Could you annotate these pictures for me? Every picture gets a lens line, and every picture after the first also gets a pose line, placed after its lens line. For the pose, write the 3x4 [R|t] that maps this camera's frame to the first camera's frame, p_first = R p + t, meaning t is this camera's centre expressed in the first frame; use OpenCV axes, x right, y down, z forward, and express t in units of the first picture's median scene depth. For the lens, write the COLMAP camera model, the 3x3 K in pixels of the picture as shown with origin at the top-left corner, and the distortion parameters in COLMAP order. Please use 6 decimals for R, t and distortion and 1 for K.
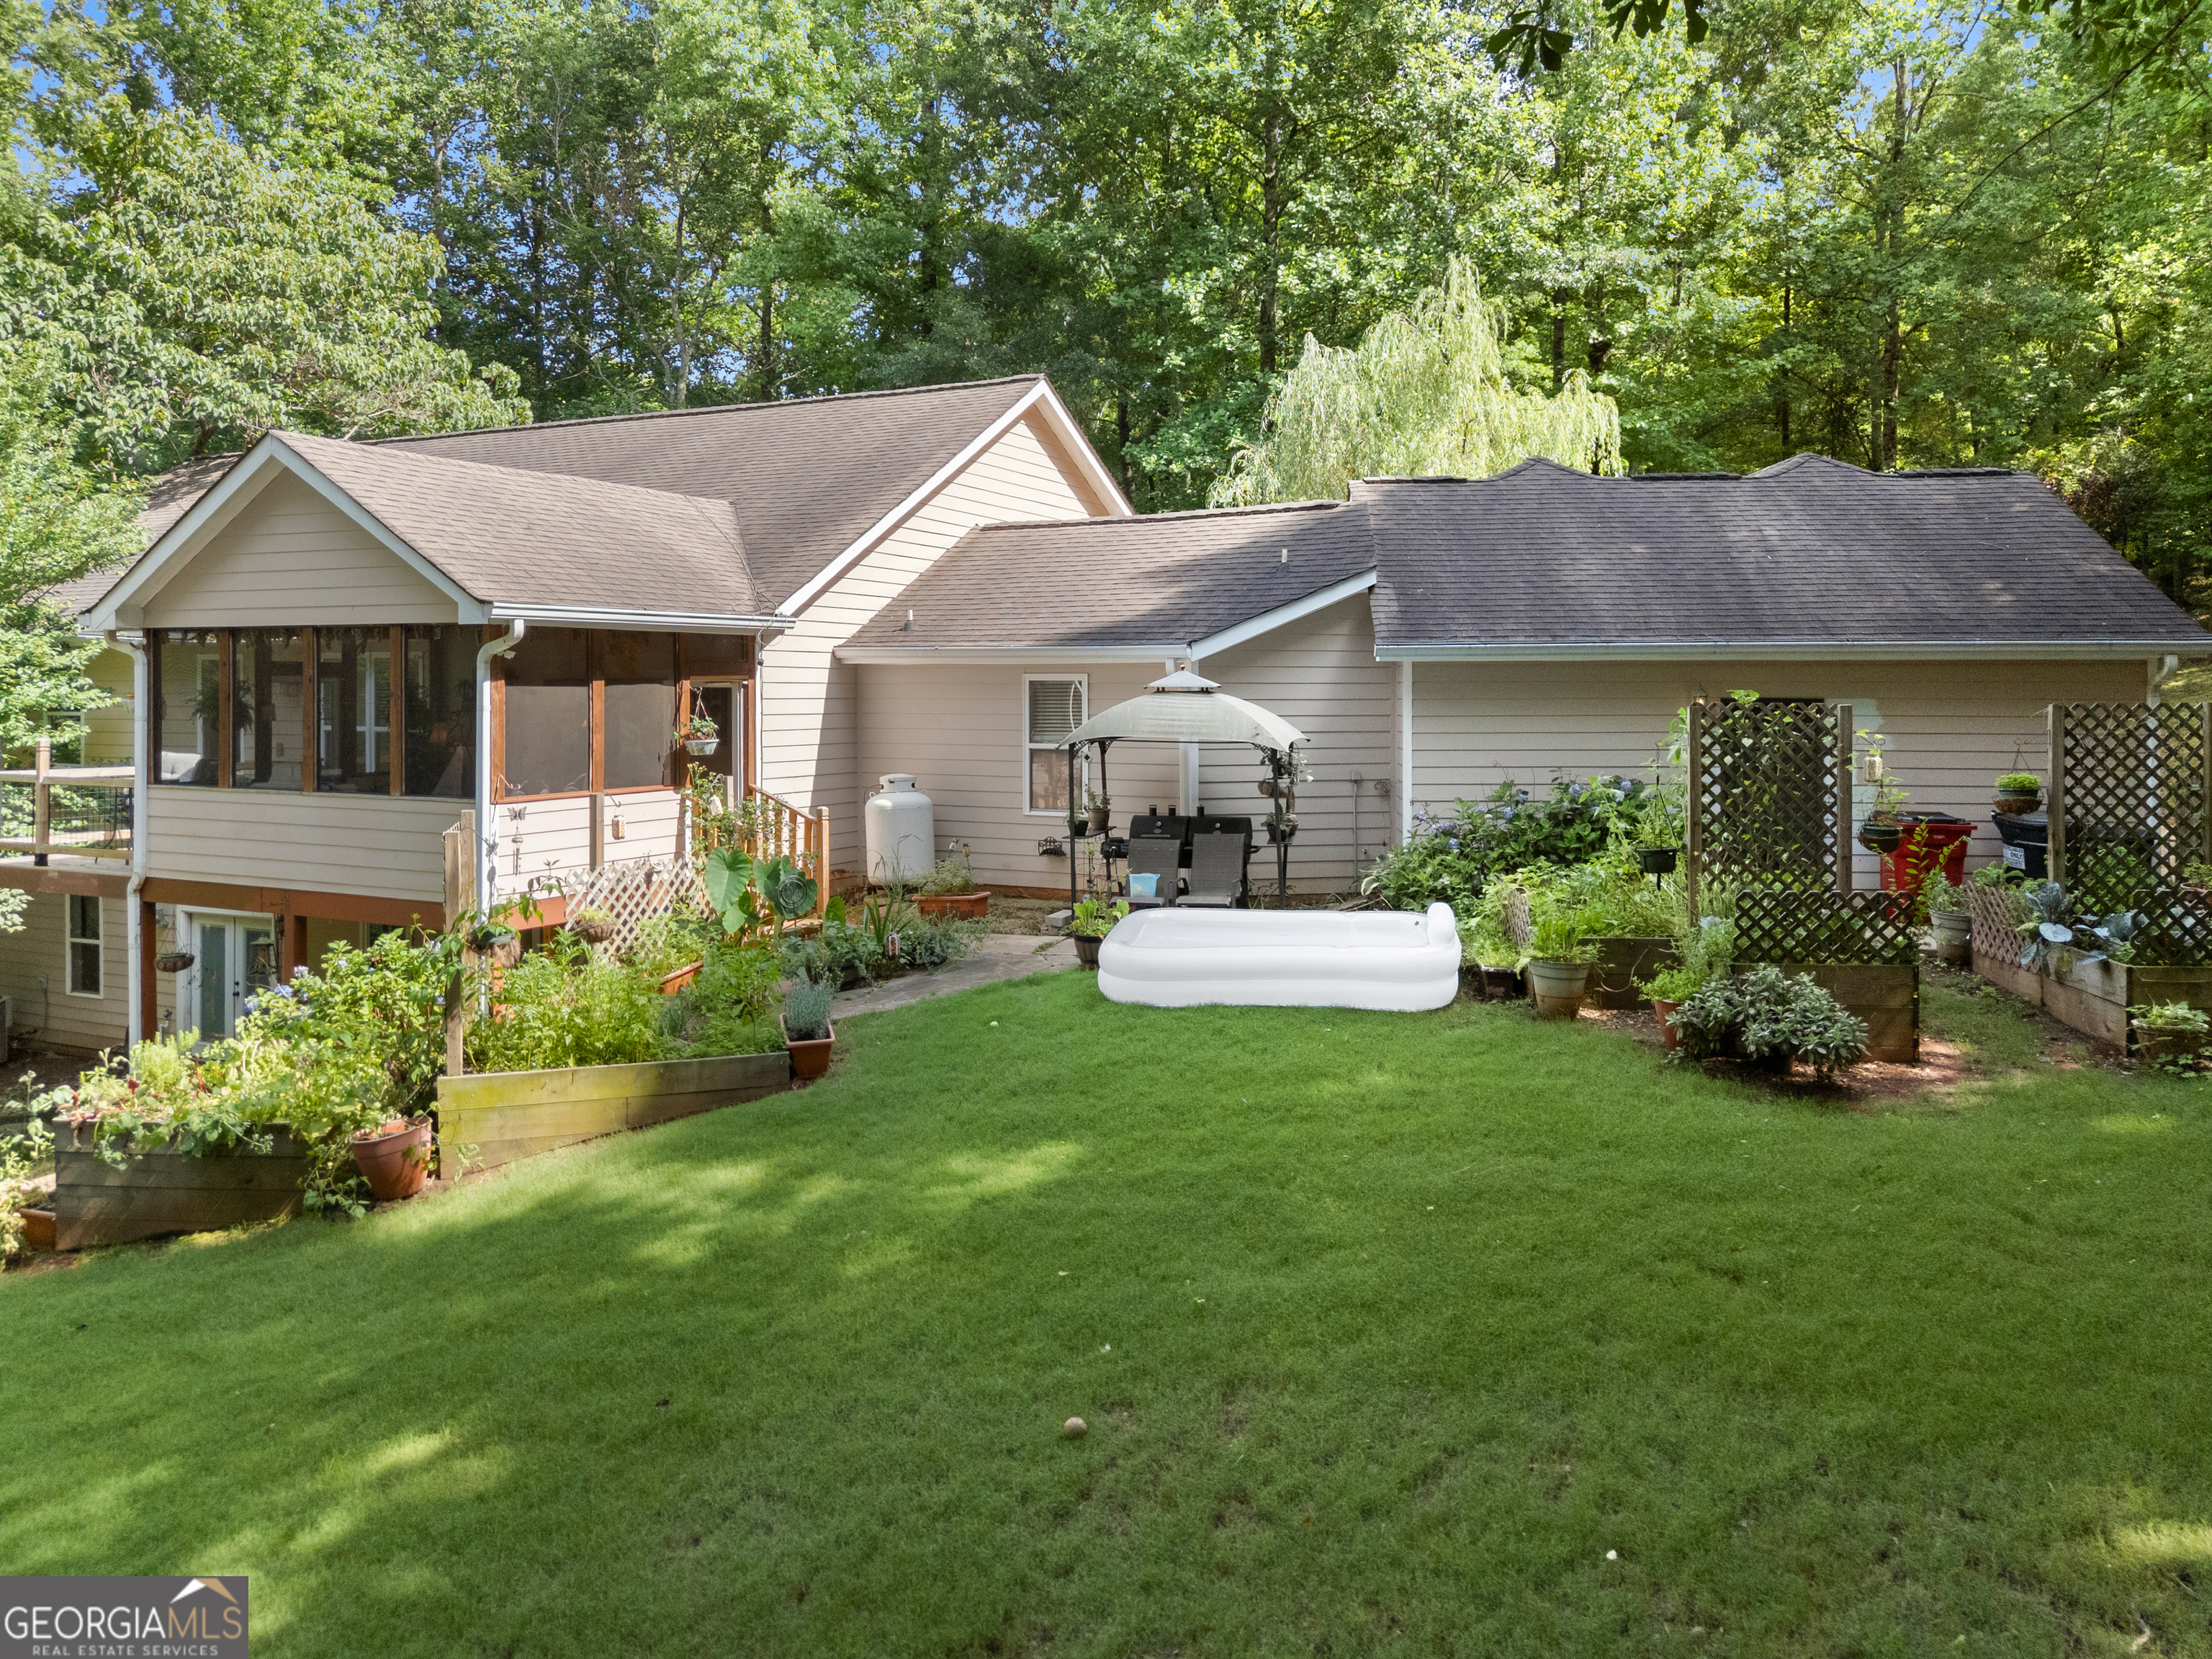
lens RADIAL K [[1637.1, 0, 1109.8], [0, 1637.1, 754.1], [0, 0, 1]] dist [0.035015, -0.001193]
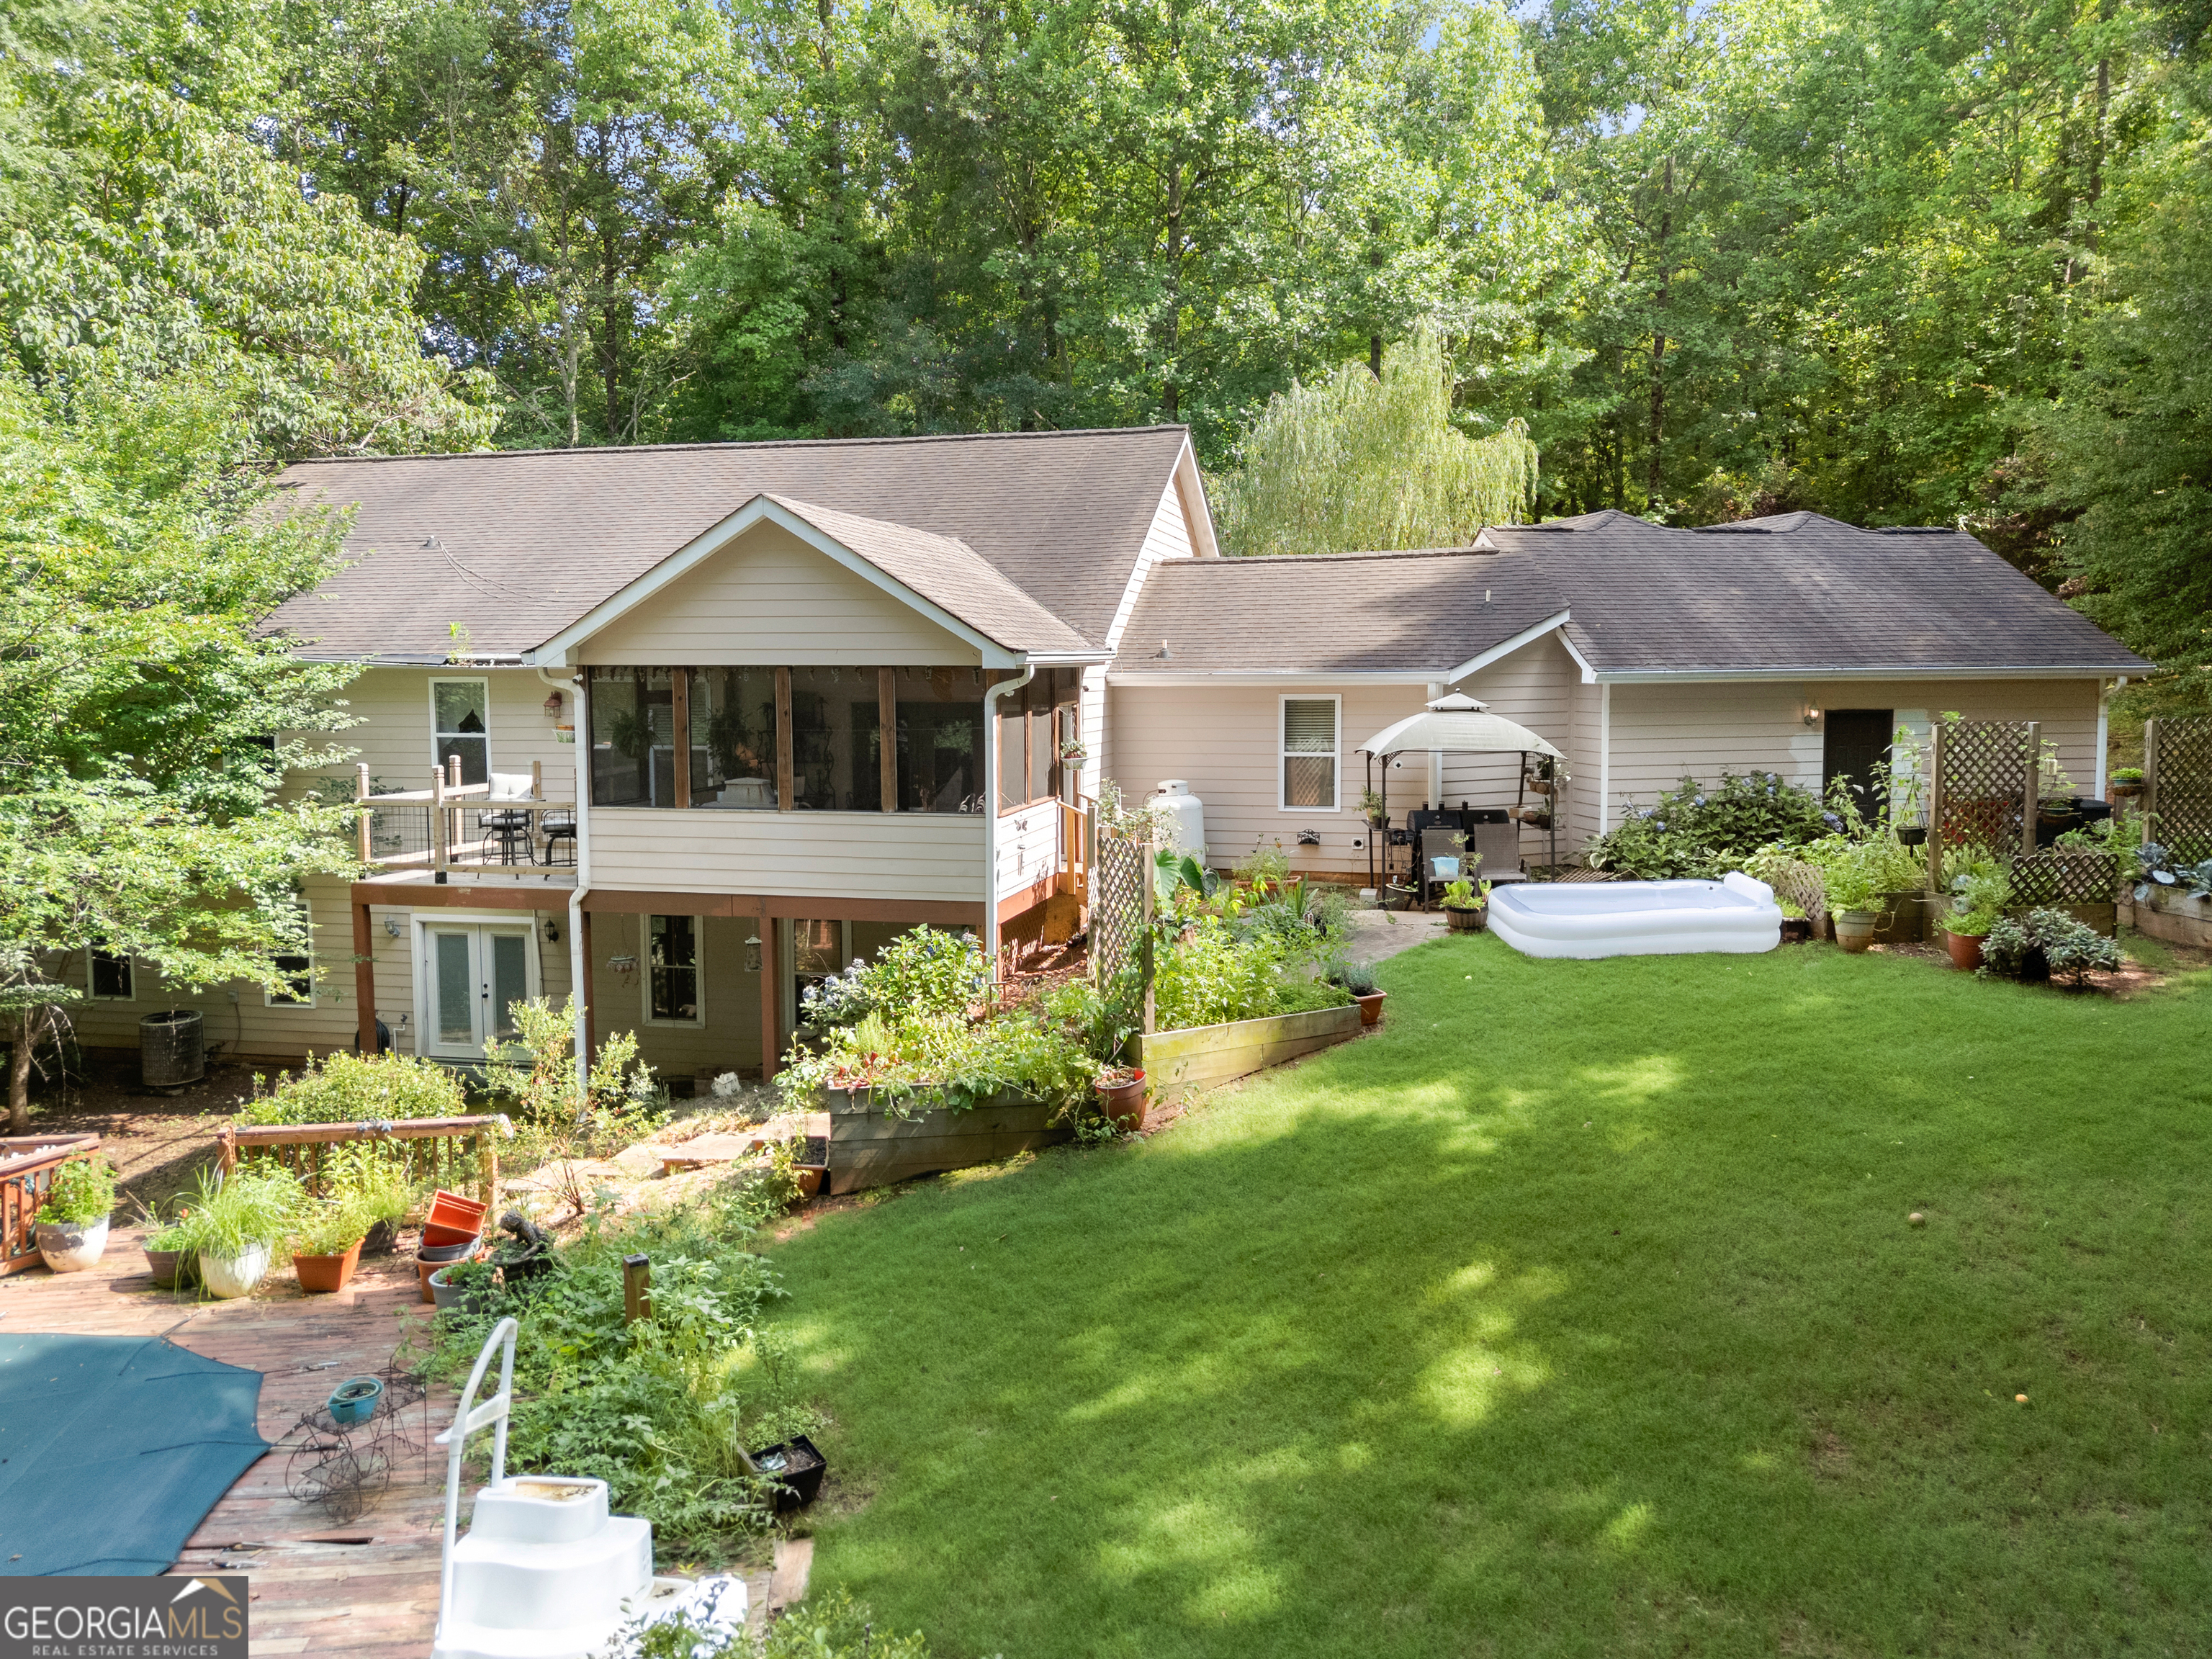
lens RADIAL K [[1591.8, 0, 1106.0], [0, 1591.8, 829.5], [0, 0, 1]] dist [0.061029, -0.046588]
pose [[0.971335, -0.030772, 0.235715, -0.493903], [0.015650, 0.997713, 0.065759, -0.031409], [-0.237199, -0.060185, 0.969595, -0.122290]]
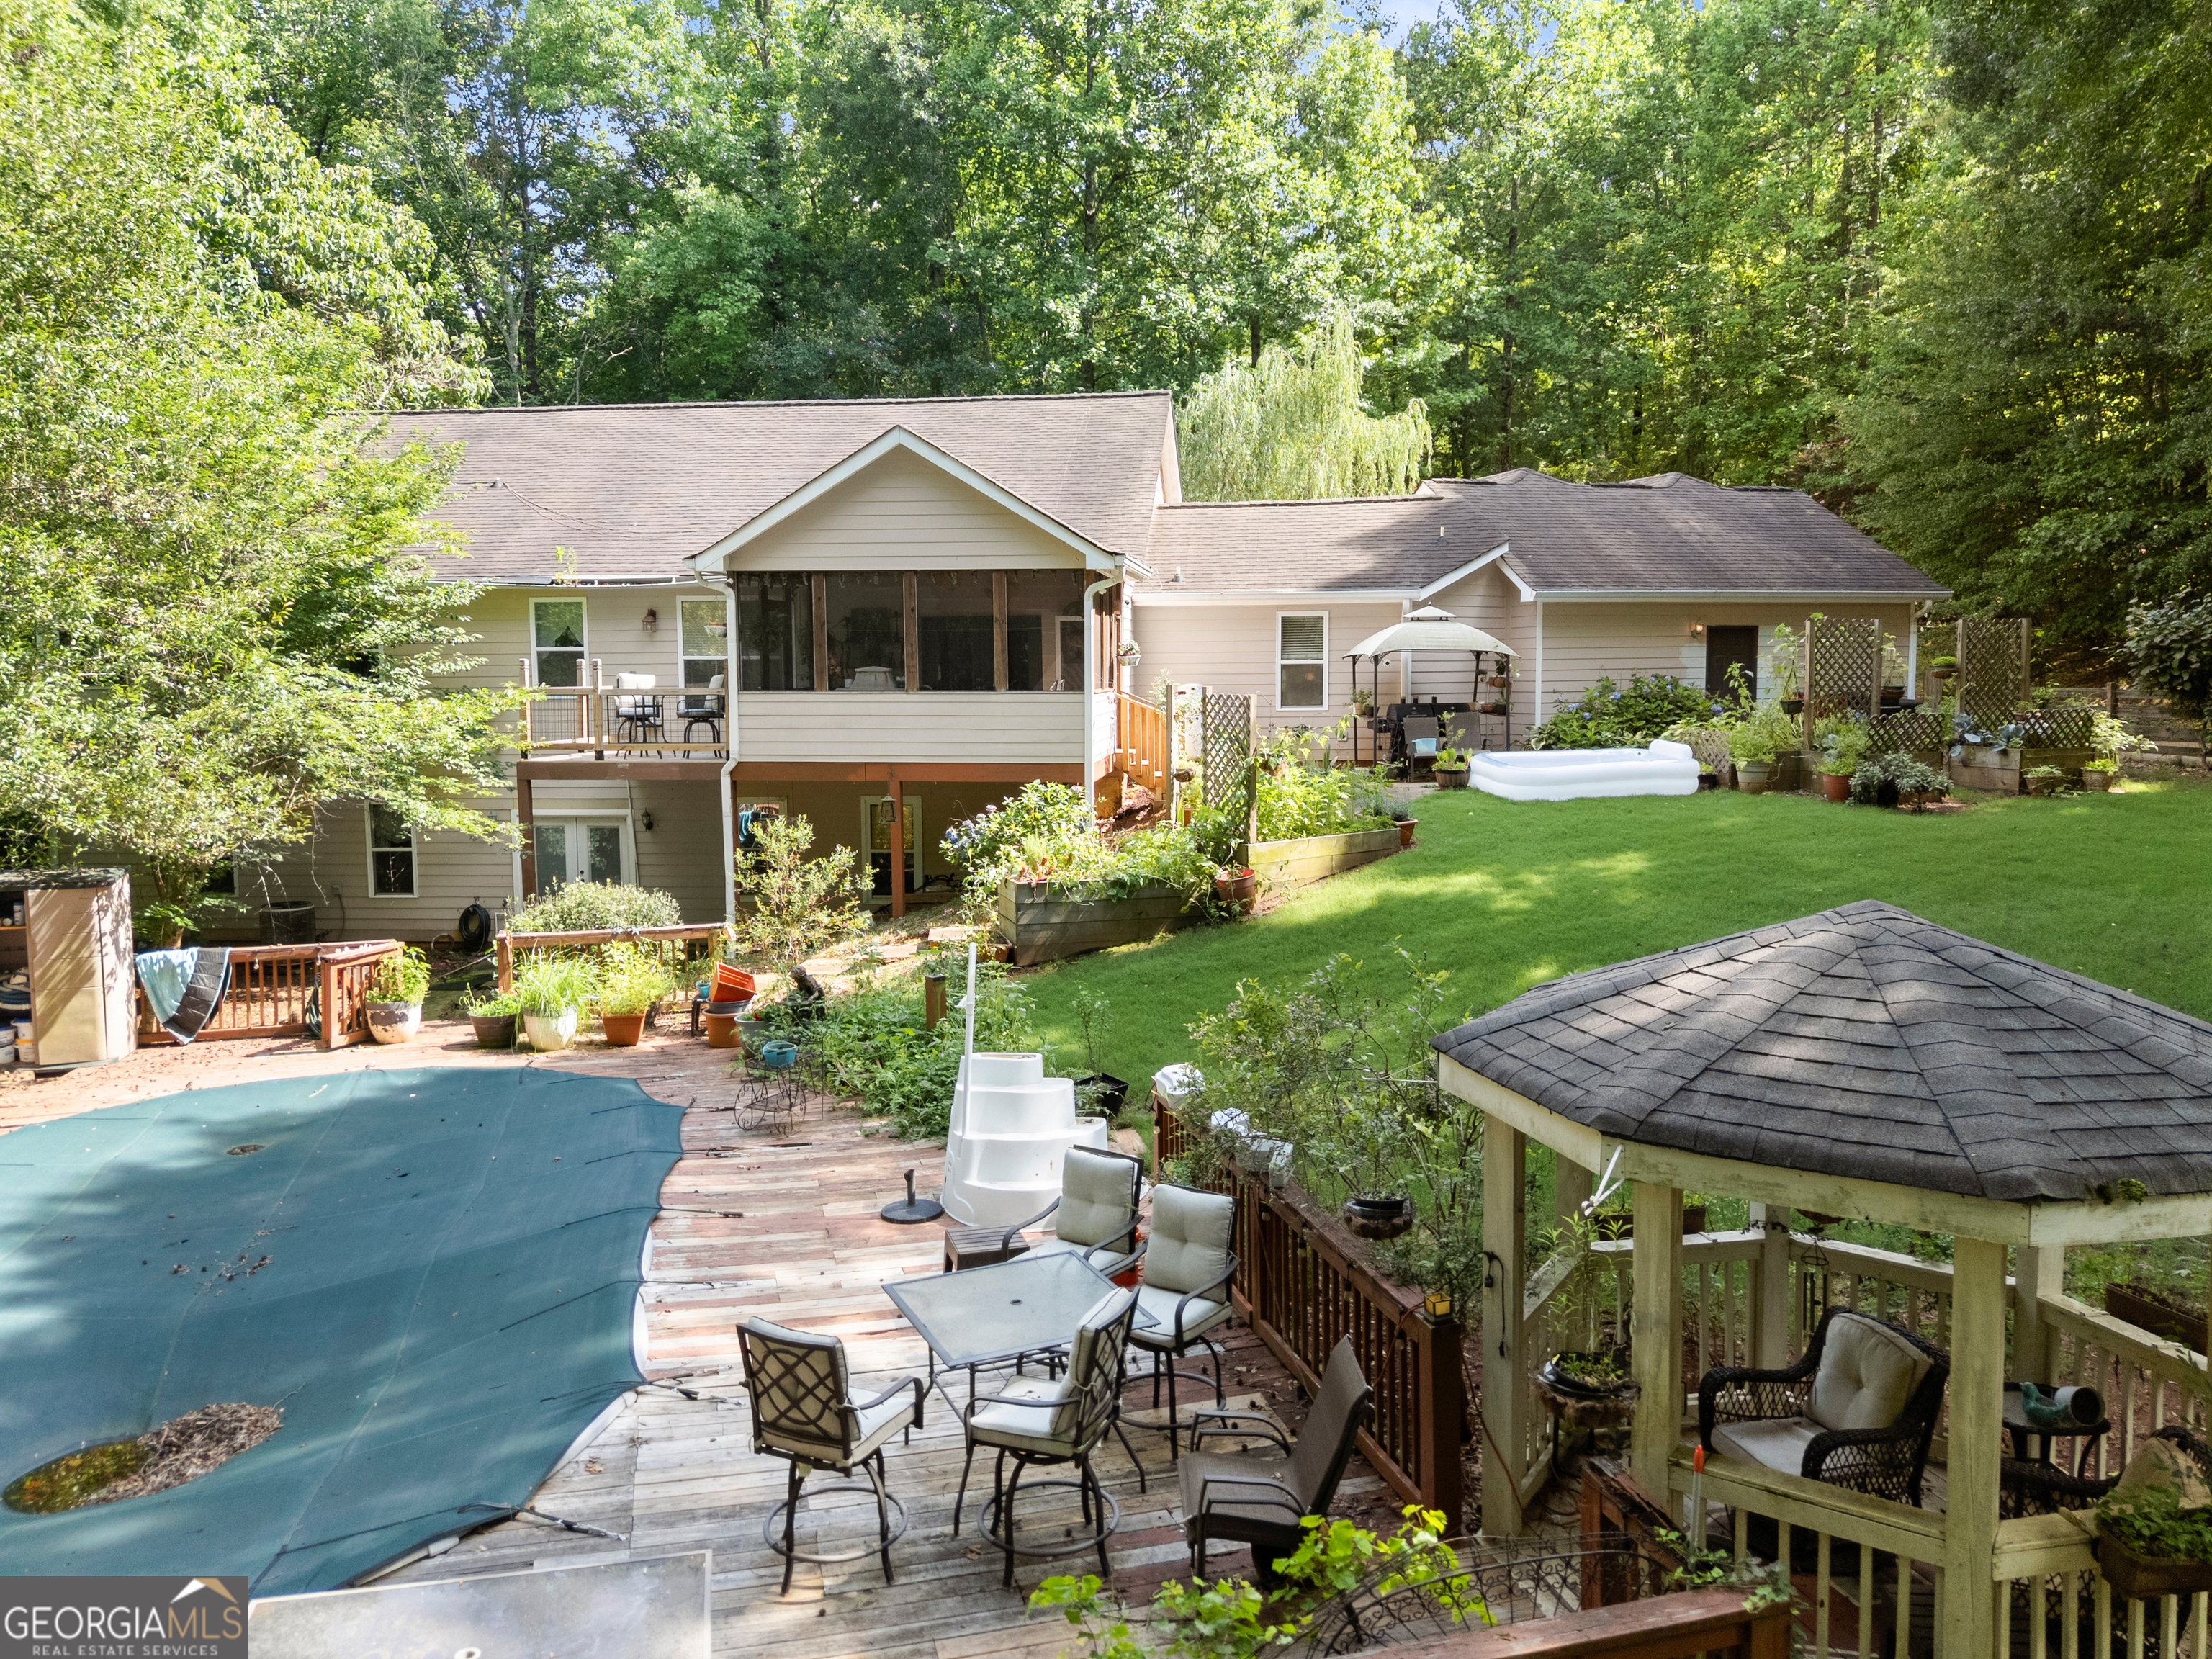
lens RADIAL K [[1591.8, 0, 1106.0], [0, 1591.8, 829.5], [0, 0, 1]] dist [0.061029, -0.046588]
pose [[0.936433, -0.043240, 0.348171, -0.748233], [0.021575, 0.997595, 0.065863, 0.050370], [-0.350182, -0.054164, 0.935114, -0.294389]]
